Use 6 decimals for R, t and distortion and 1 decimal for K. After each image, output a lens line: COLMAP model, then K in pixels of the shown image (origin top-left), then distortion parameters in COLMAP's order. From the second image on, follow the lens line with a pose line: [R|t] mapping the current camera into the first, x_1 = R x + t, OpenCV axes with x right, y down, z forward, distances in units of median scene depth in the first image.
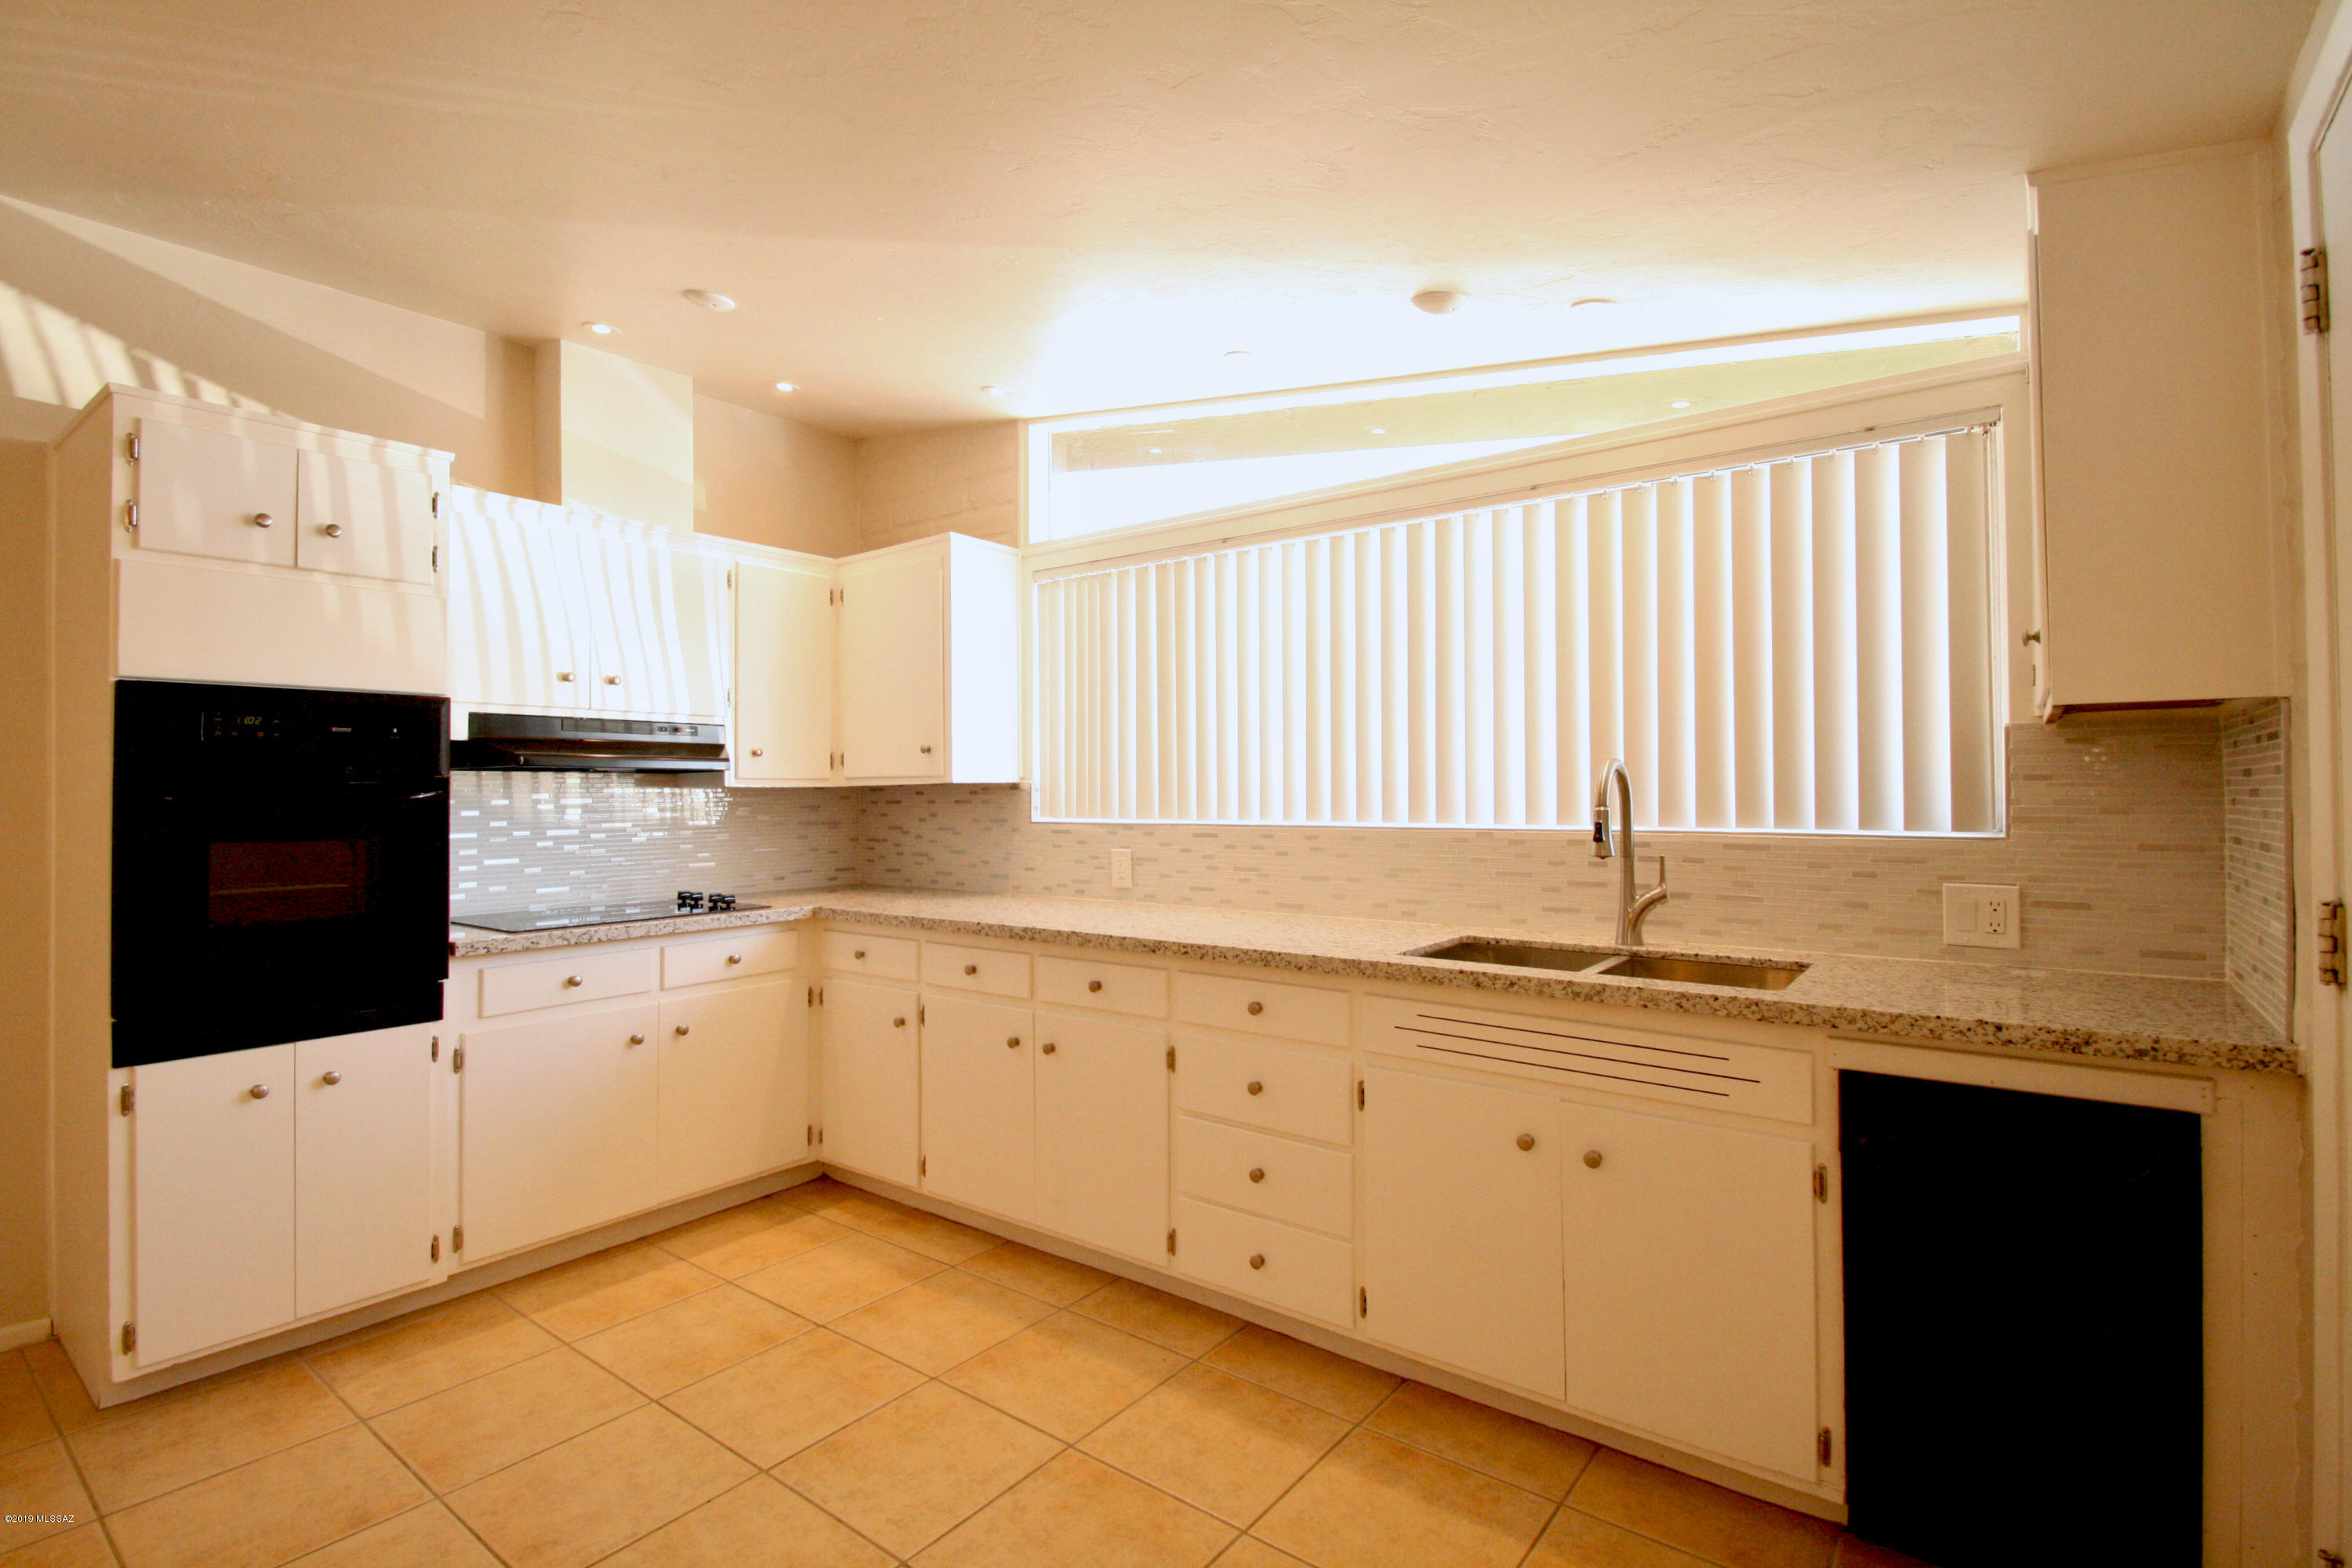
lens RADIAL K [[1095.2, 0, 1176.0], [0, 1095.2, 784.0], [0, 0, 1]] dist [-0.004092, -0.001172]
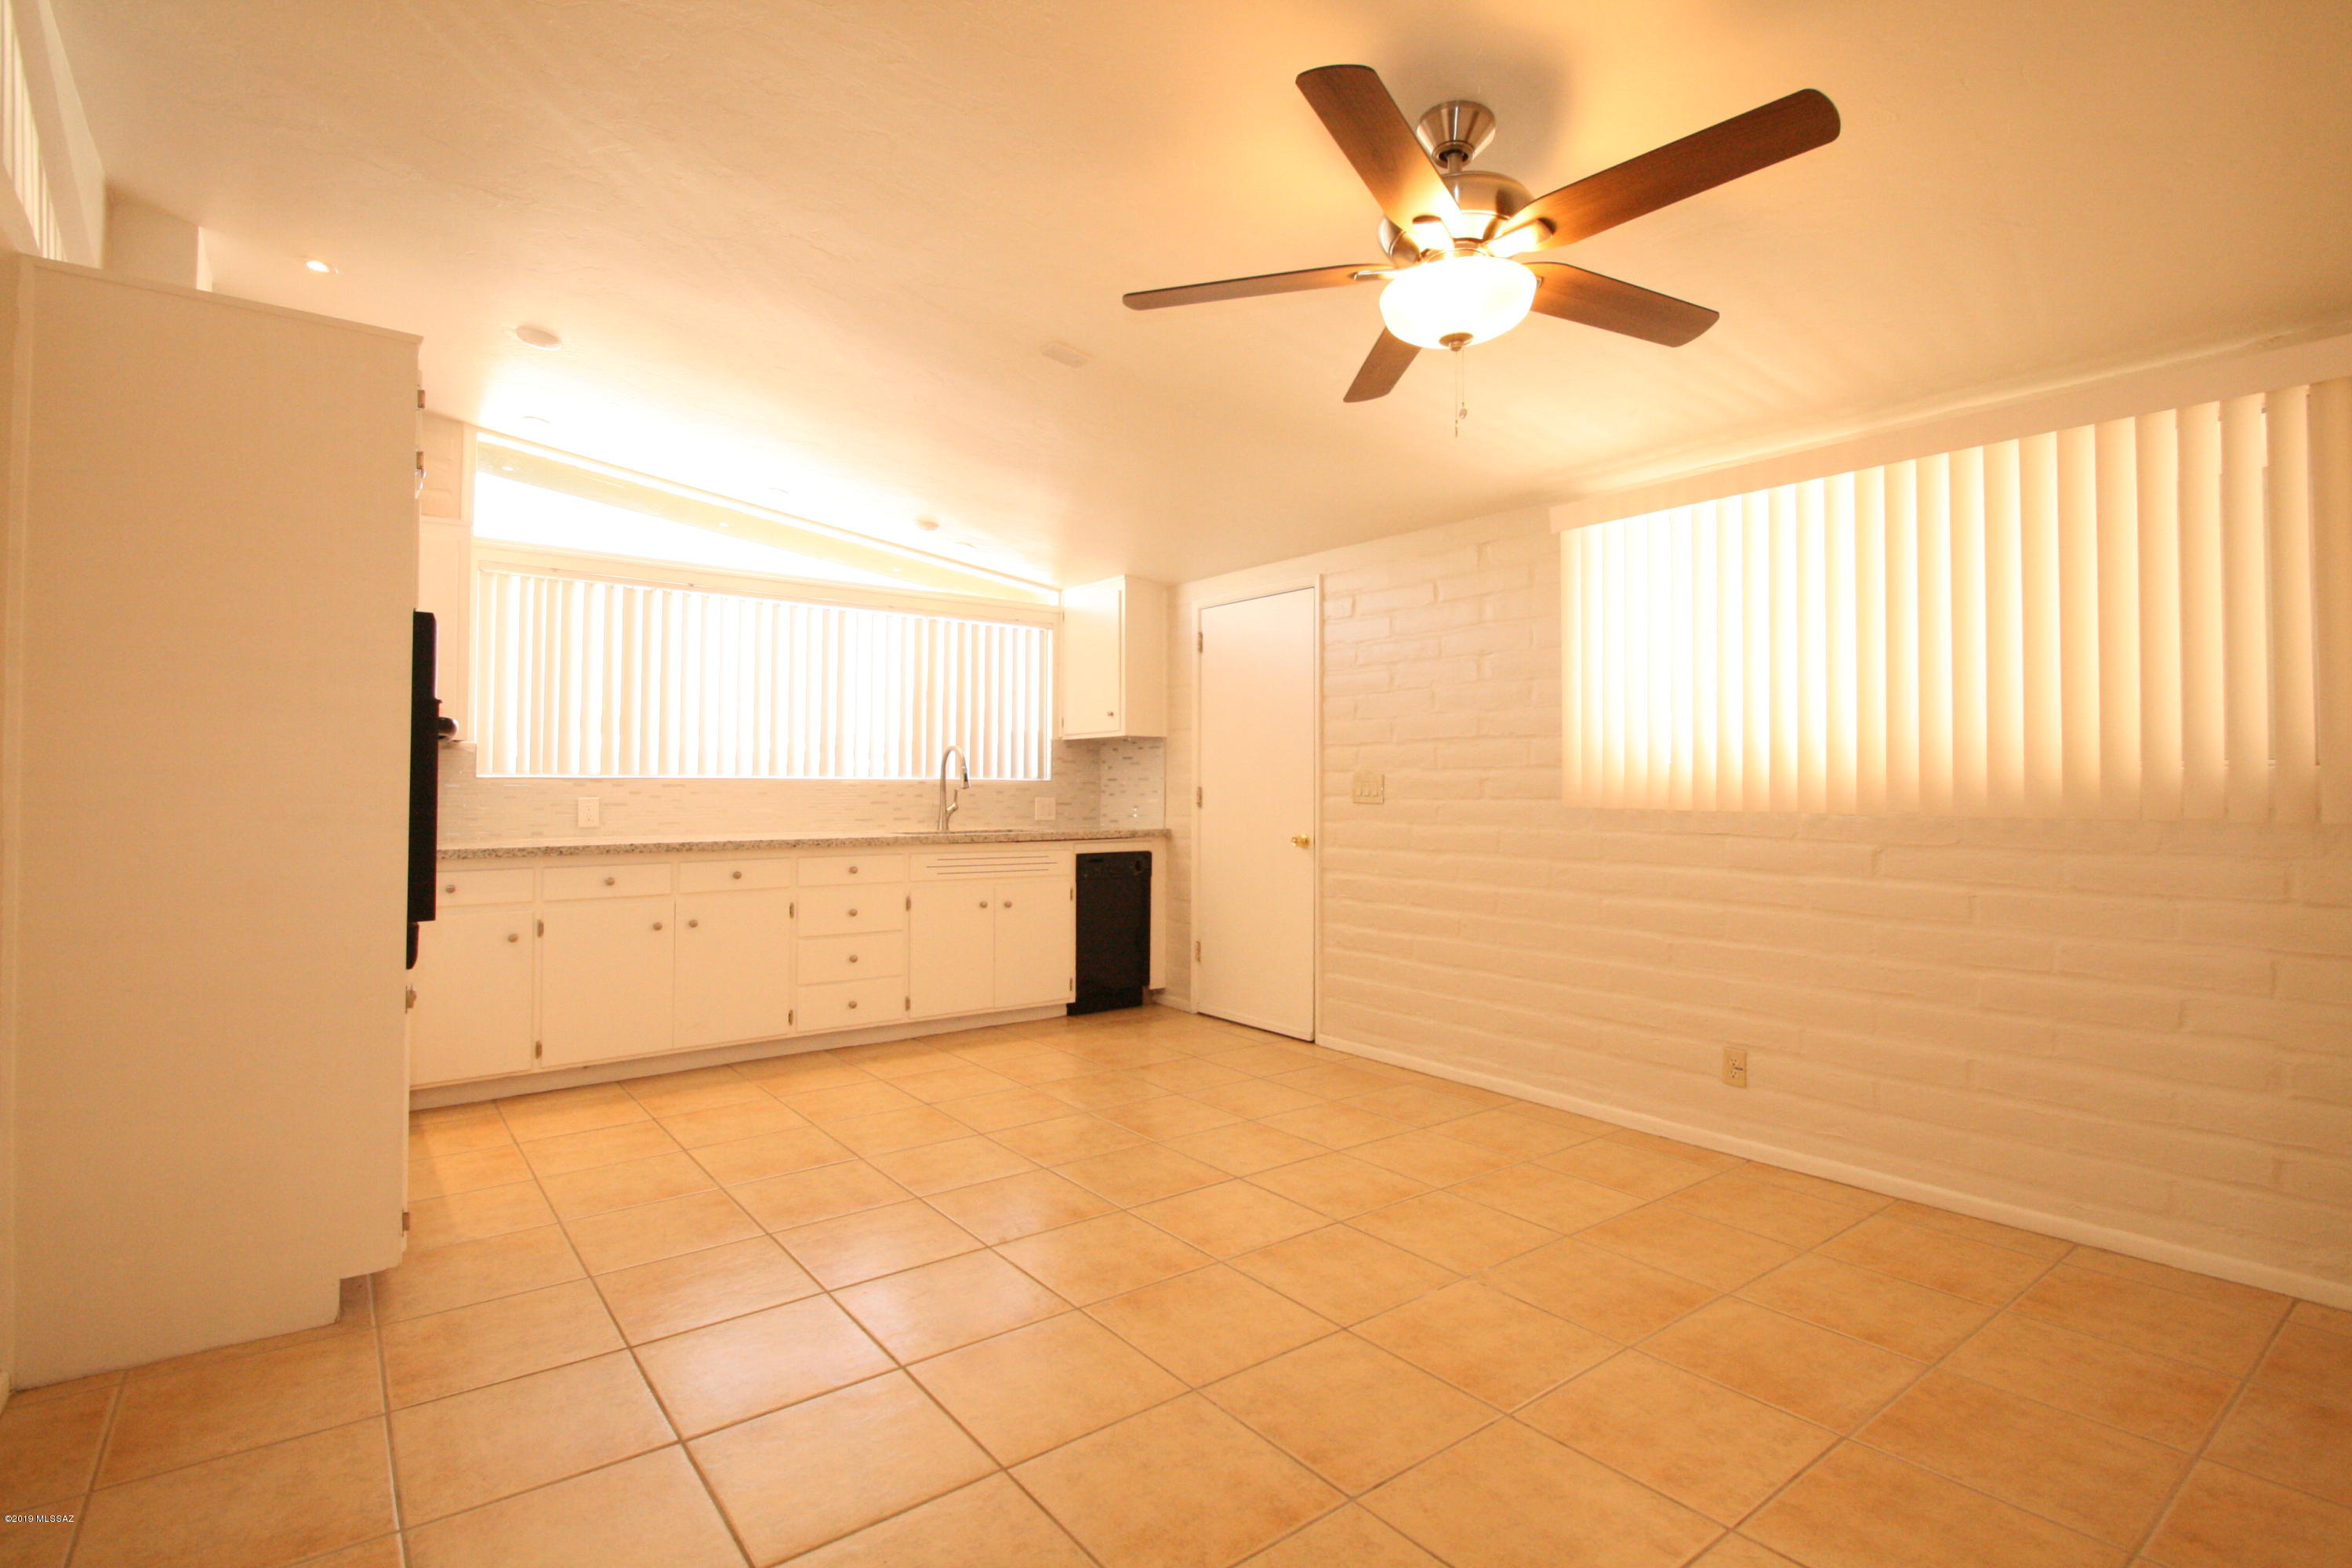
lens RADIAL K [[1095.2, 0, 1176.0], [0, 1095.2, 784.0], [0, 0, 1]] dist [-0.004092, -0.001172]
pose [[0.266741, 0.006893, 0.963744, -1.594593], [-0.011950, 0.999921, -0.003845, 0.057295], [-0.963694, -0.010491, 0.266802, -0.033245]]
